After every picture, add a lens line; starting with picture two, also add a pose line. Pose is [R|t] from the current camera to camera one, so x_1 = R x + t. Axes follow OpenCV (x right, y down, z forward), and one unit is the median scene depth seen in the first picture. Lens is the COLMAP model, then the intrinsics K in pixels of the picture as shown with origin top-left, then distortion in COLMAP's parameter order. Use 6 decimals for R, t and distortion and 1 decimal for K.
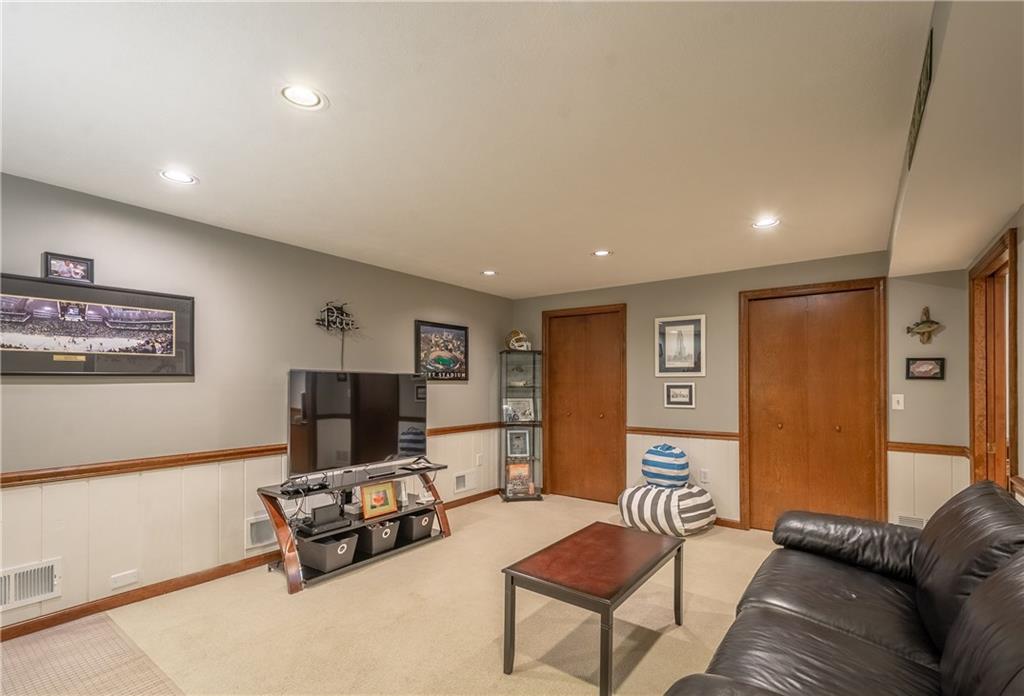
lens RADIAL K [[465.5, 0, 519.1], [0, 465.5, 376.9], [0, 0, 1]] dist [0.001523, -0.001177]
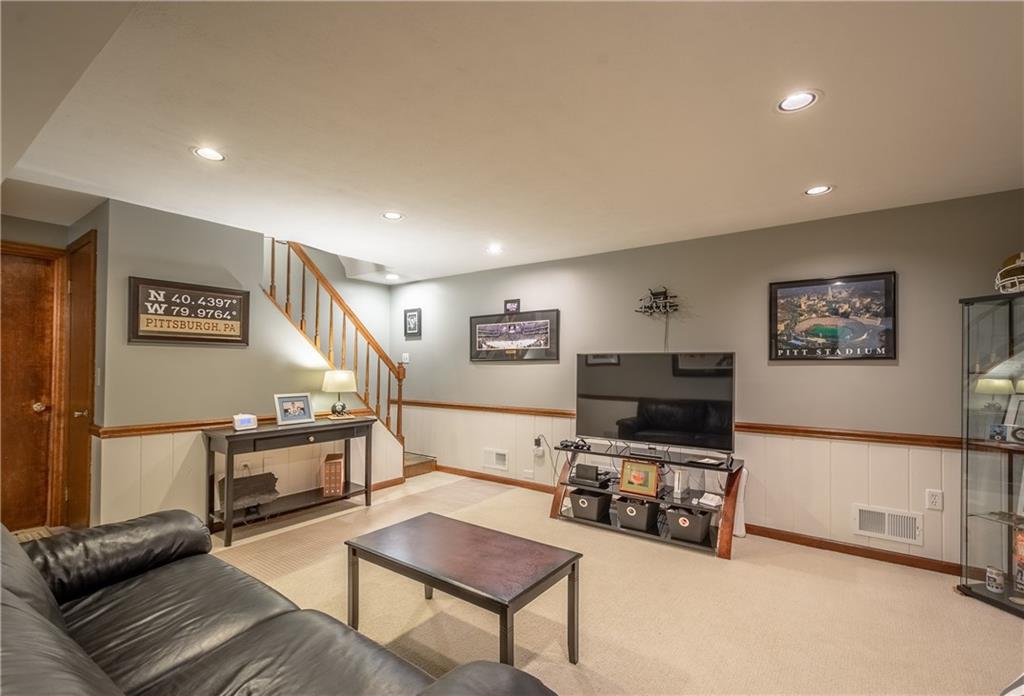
lens RADIAL K [[465.5, 0, 517.6], [0, 465.5, 362.4], [0, 0, 1]] dist [0.001523, -0.001177]
pose [[-0.002540, -0.010094, -0.999946, 0.847873], [0.011037, 0.999888, -0.010121, 0.020687], [0.999936, -0.011062, -0.002429, 0.874230]]
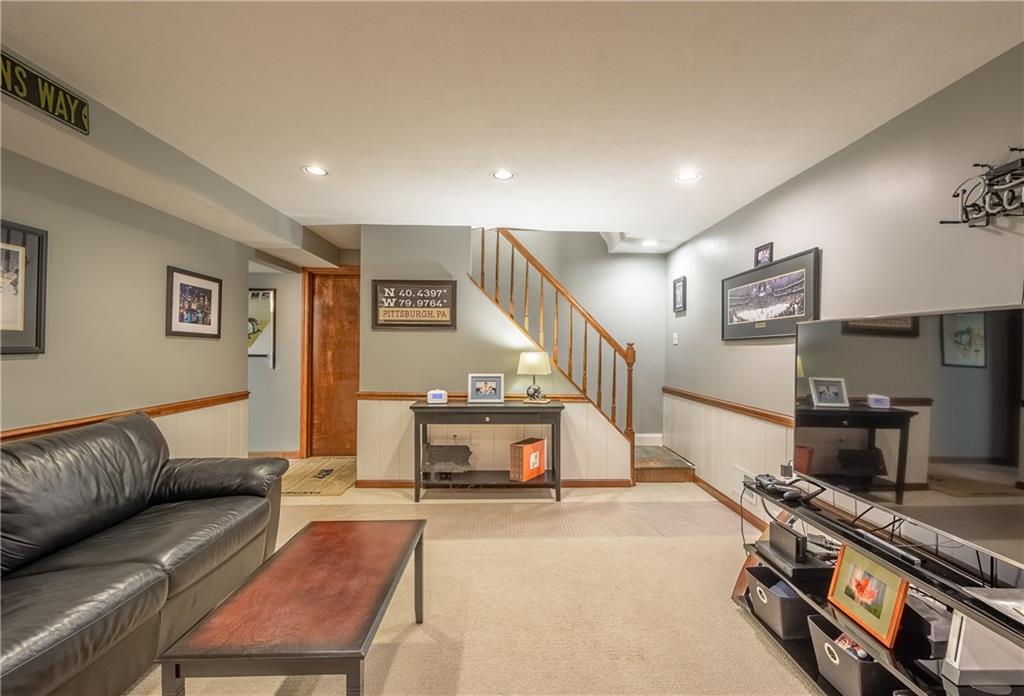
lens RADIAL K [[465.5, 0, 513.2], [0, 465.5, 350.9], [0, 0, 1]] dist [0.001523, -0.001177]
pose [[-0.799463, -0.002947, -0.600708, 0.301580], [0.003154, 0.999954, -0.009103, 0.034084], [0.600707, -0.009172, -0.799417, 1.370382]]
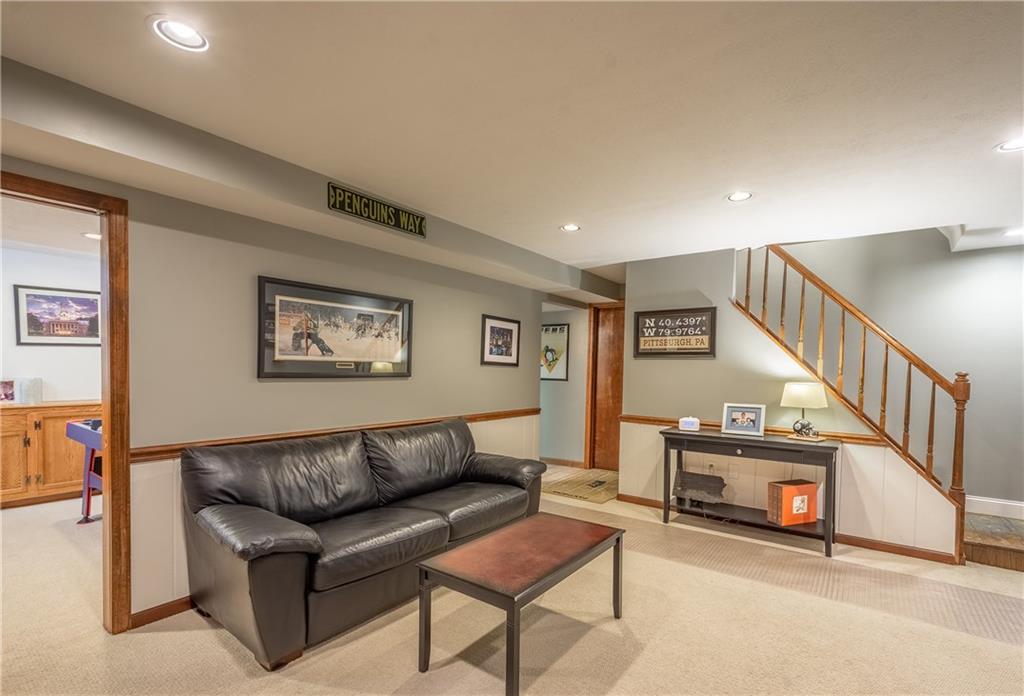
lens RADIAL K [[465.5, 0, 517.0], [0, 465.5, 383.2], [0, 0, 1]] dist [0.001523, -0.001177]
pose [[-0.999708, -0.017793, 0.016332, 0.154615], [-0.017582, 0.999761, 0.012979, 0.025016], [-0.016559, 0.012688, -0.999782, 1.525013]]
